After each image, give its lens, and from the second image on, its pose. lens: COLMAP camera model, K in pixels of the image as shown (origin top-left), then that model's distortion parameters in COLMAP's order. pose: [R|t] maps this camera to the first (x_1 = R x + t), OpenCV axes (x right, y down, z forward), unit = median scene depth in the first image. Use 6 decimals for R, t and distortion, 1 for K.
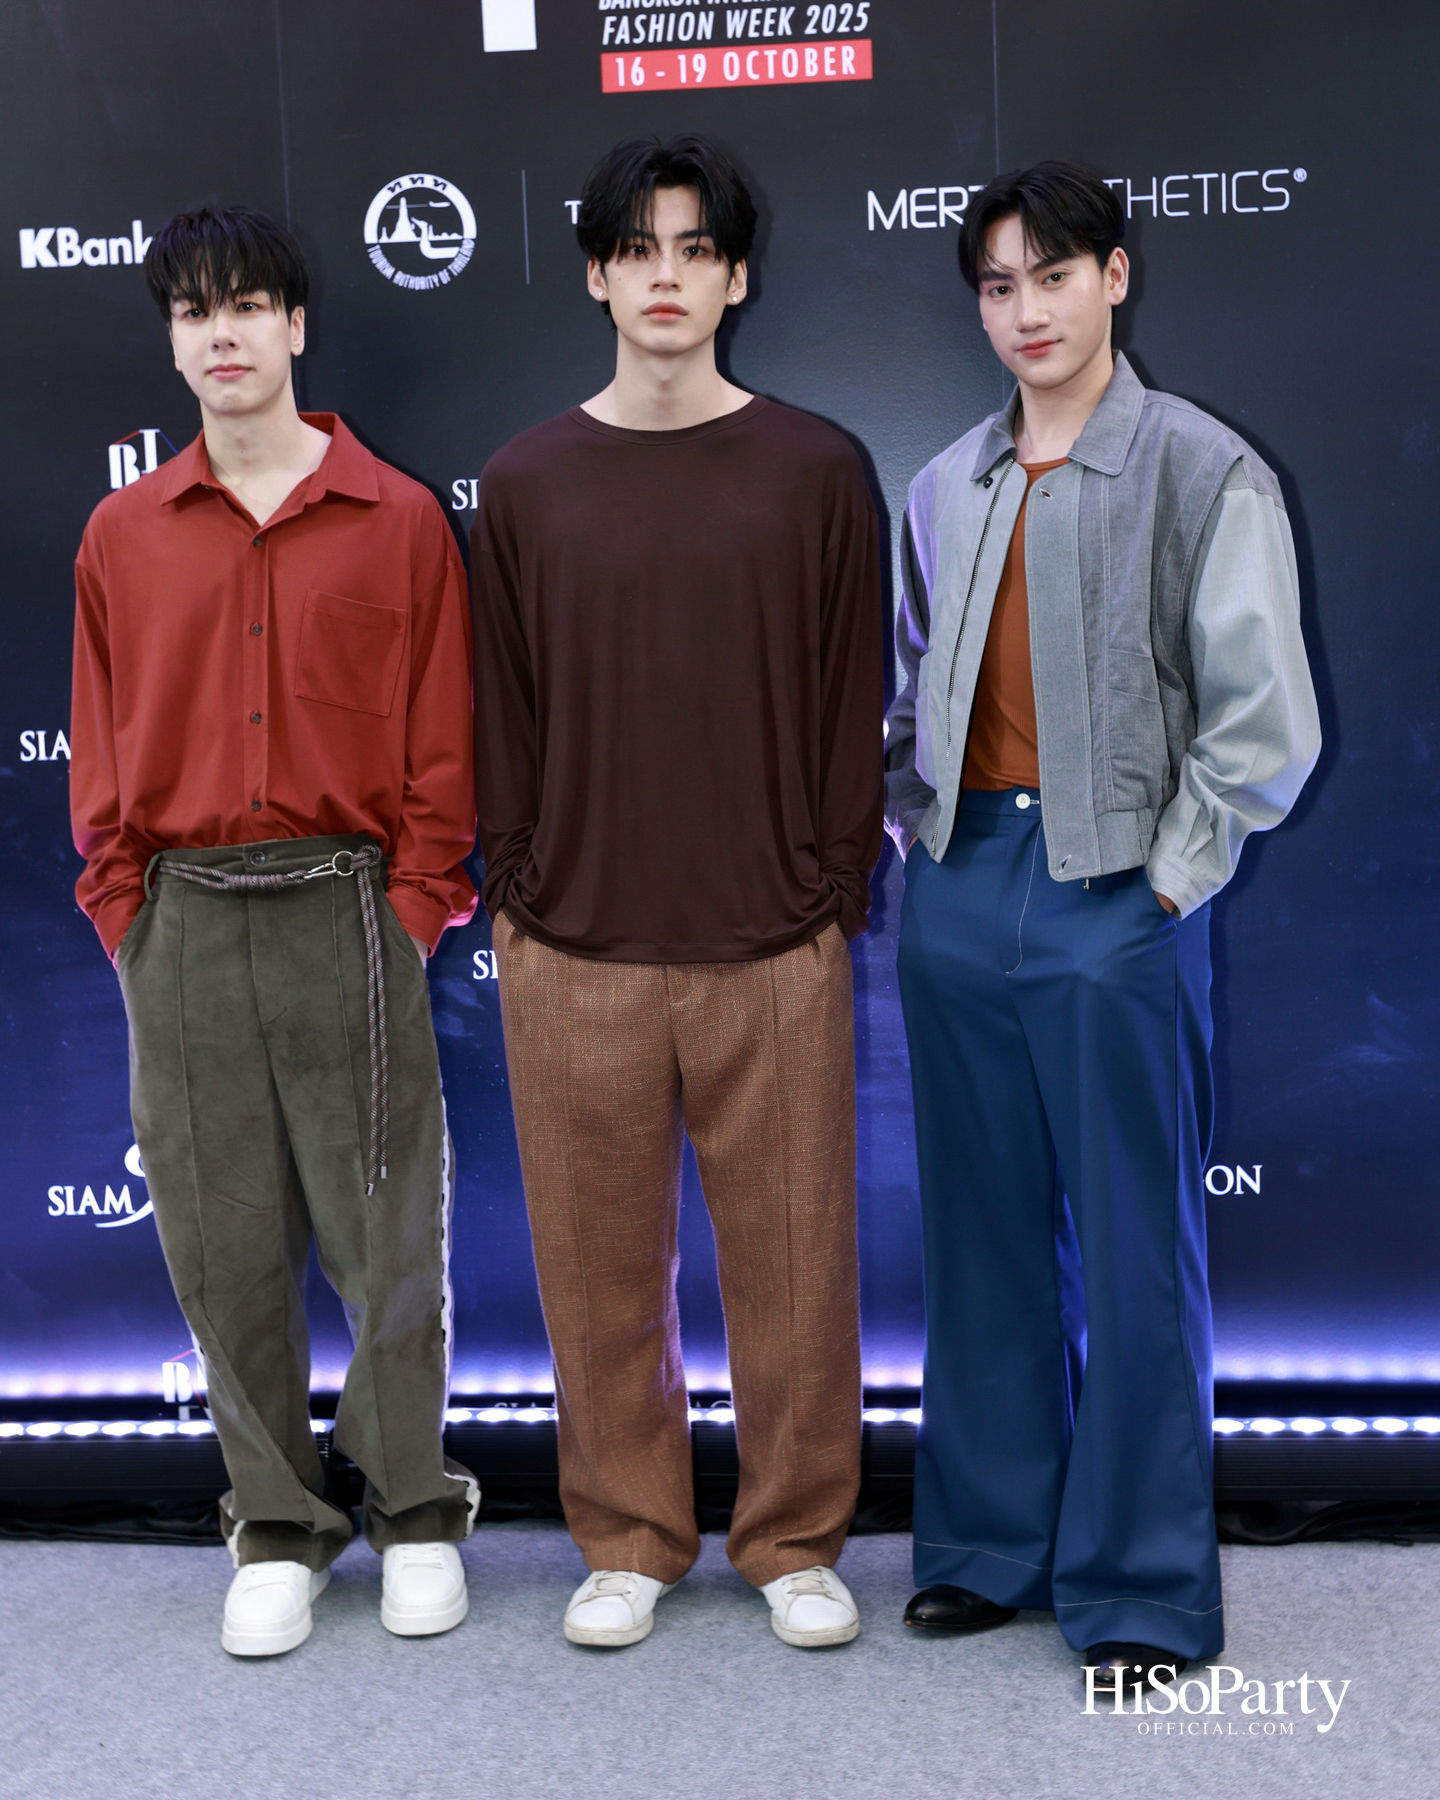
lens RADIAL K [[2385.7, 0, 711.7], [0, 2385.7, 871.5], [0, 0, 1]] dist [0.047451, 0.000000]
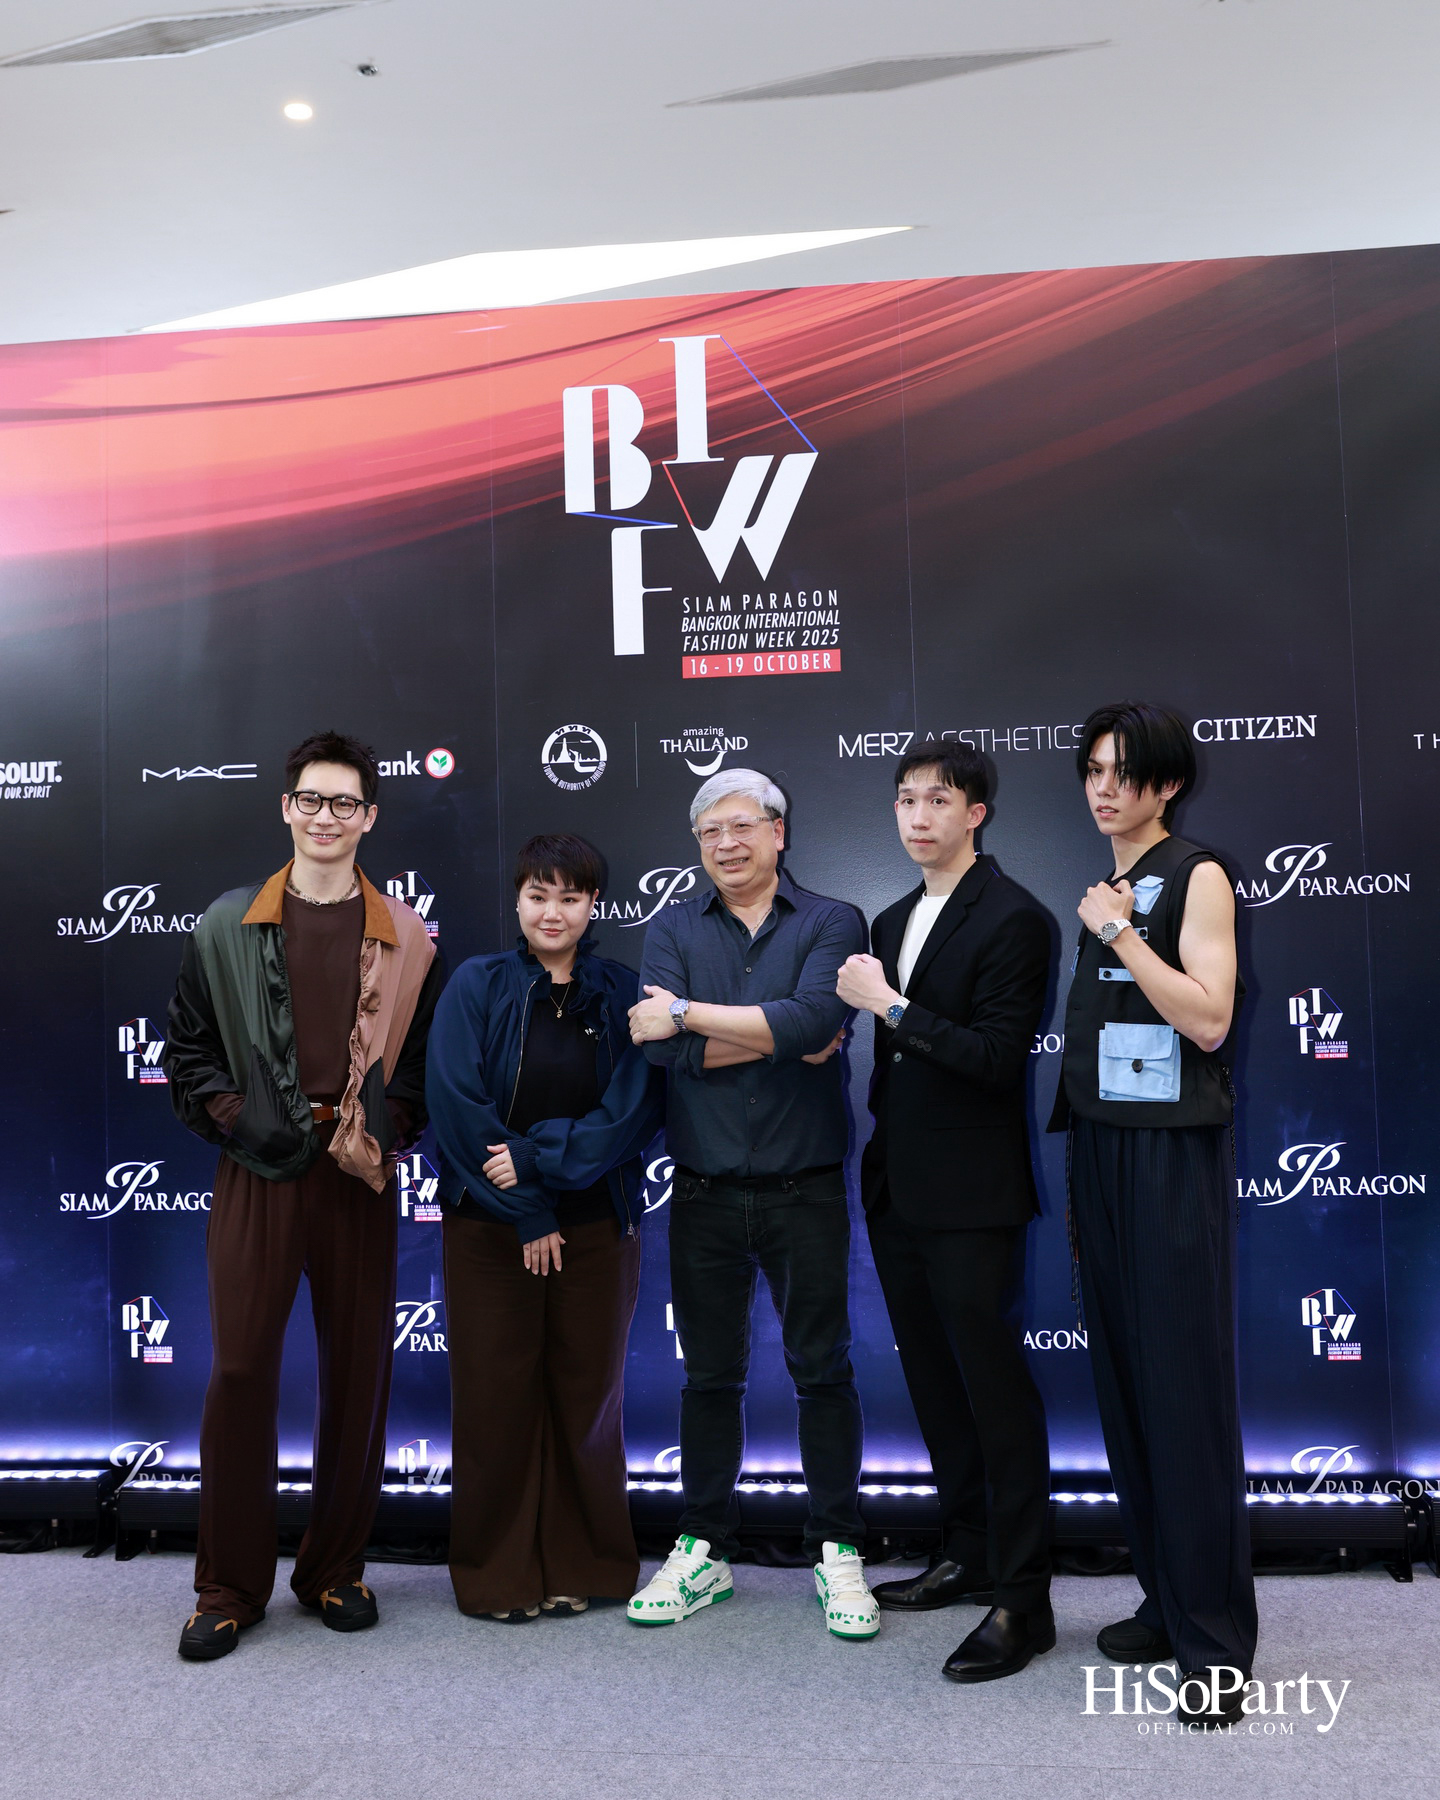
lens RADIAL K [[1719.2, 0, 698.5], [0, 1719.2, 892.6], [0, 0, 1]] dist [-0.017479, 0.000000]
pose [[0.998918, 0.004681, -0.046264, 0.023035], [-0.011226, 0.989768, -0.142243, -0.000352], [0.045125, 0.142609, 0.988750, -0.186826]]
